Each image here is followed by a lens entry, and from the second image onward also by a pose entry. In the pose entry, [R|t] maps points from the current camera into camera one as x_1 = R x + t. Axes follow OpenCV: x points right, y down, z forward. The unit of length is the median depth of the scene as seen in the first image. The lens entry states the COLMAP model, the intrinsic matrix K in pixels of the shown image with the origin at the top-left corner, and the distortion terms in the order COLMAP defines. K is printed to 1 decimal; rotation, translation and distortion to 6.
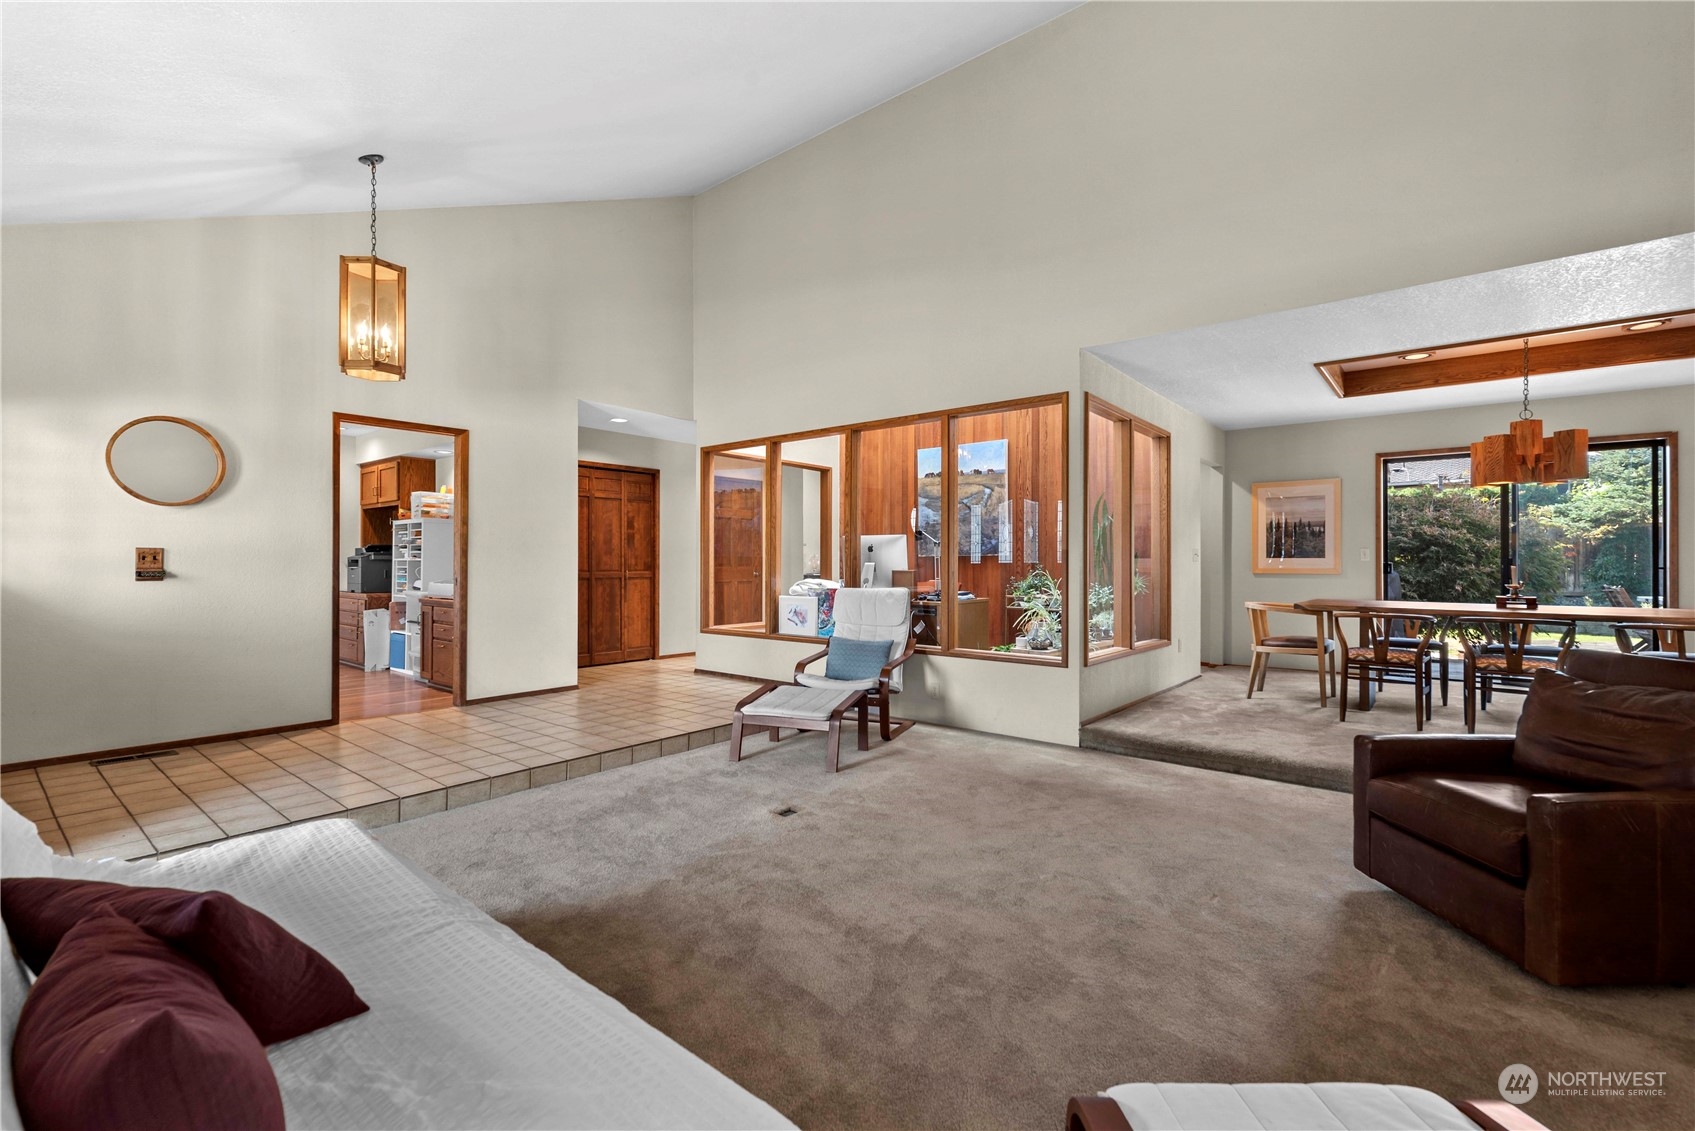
lens RADIAL K [[739.6, 0, 830.4], [0, 739.6, 561.6], [0, 0, 1]] dist [0.000769, 0.000110]
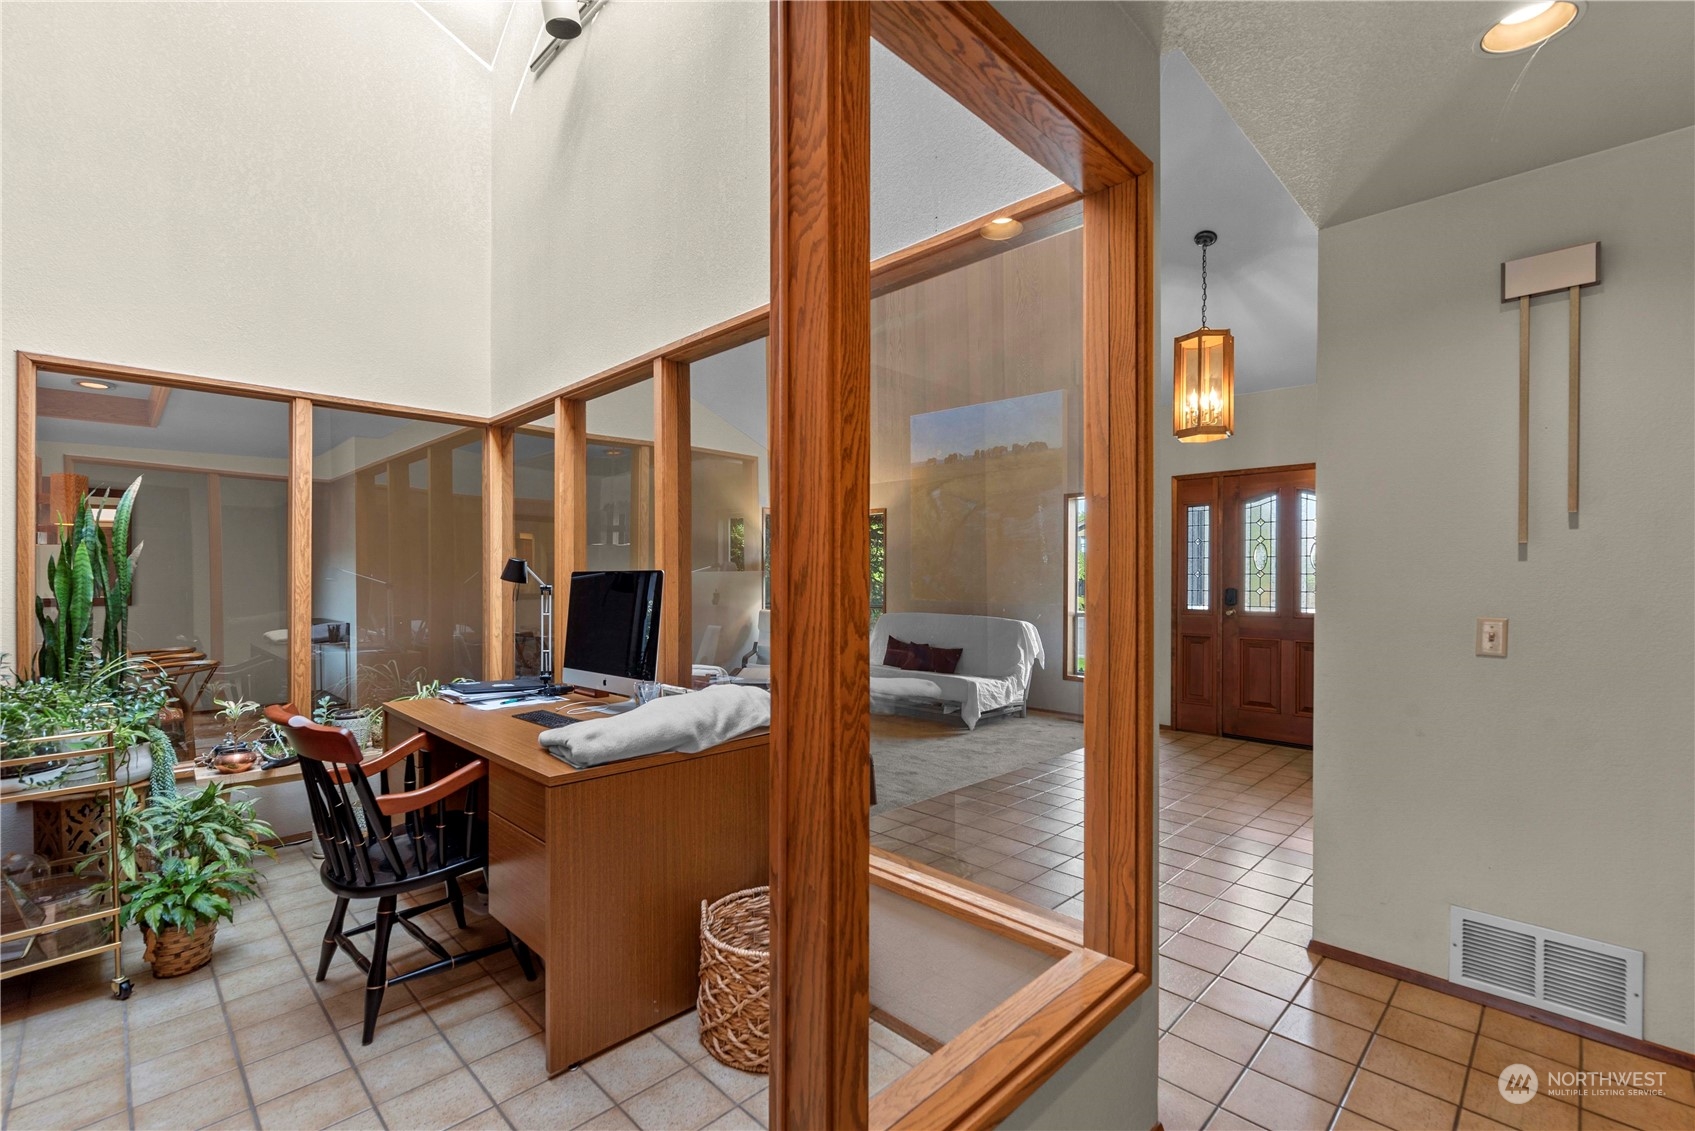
lens RADIAL K [[748.1, 0, 840.8], [0, 748.1, 575.2], [0, 0, 1]] dist [-0.001513, -0.000240]
pose [[-0.997024, -0.006400, 0.076824, -0.165056], [-0.006355, 0.999979, 0.000831, -0.050963], [-0.076828, 0.000340, -0.997044, 2.081992]]
